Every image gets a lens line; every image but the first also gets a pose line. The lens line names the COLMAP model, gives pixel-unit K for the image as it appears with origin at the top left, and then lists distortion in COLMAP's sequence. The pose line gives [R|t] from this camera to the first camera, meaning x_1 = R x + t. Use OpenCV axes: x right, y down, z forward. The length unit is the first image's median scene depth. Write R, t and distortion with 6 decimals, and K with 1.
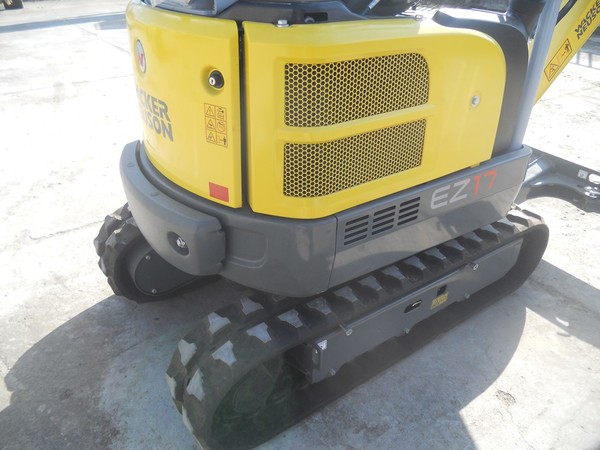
lens RADIAL K [[465.3, 0, 303.0], [0, 465.3, 235.3], [0, 0, 1]] dist [-0.041242, -0.001877]
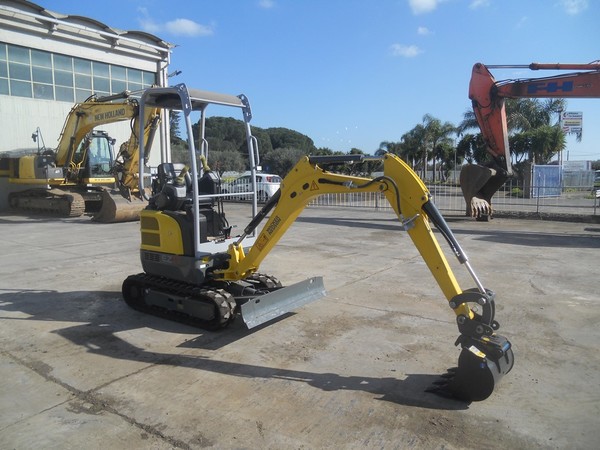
lens RADIAL K [[463.5, 0, 301.0], [0, 463.5, 238.8], [0, 0, 1]] dist [-0.048283, 0.005666]
pose [[0.336480, 0.117637, -0.934314, 3.647832], [-0.501267, 0.862296, -0.071955, -0.445531], [0.797190, 0.492552, 0.349113, 0.476561]]
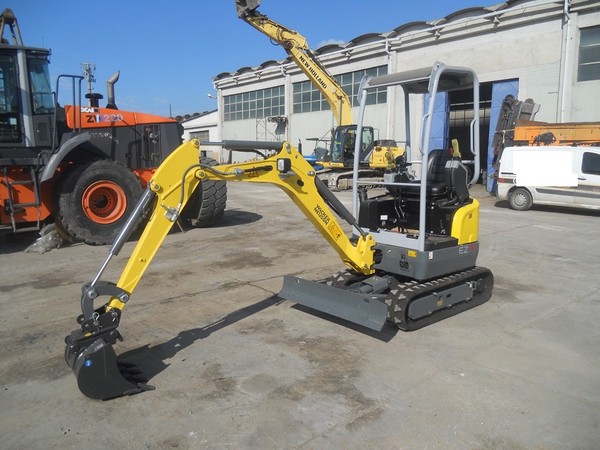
lens RADIAL K [[456.8, 0, 292.7], [0, 456.8, 227.0], [0, 0, 1]] dist [-0.038686, -0.002033]
pose [[-0.997260, -0.002055, -0.073954, 1.178111], [-0.050100, 0.754285, 0.654633, -2.414193], [0.054437, 0.656544, -0.752321, 3.479666]]
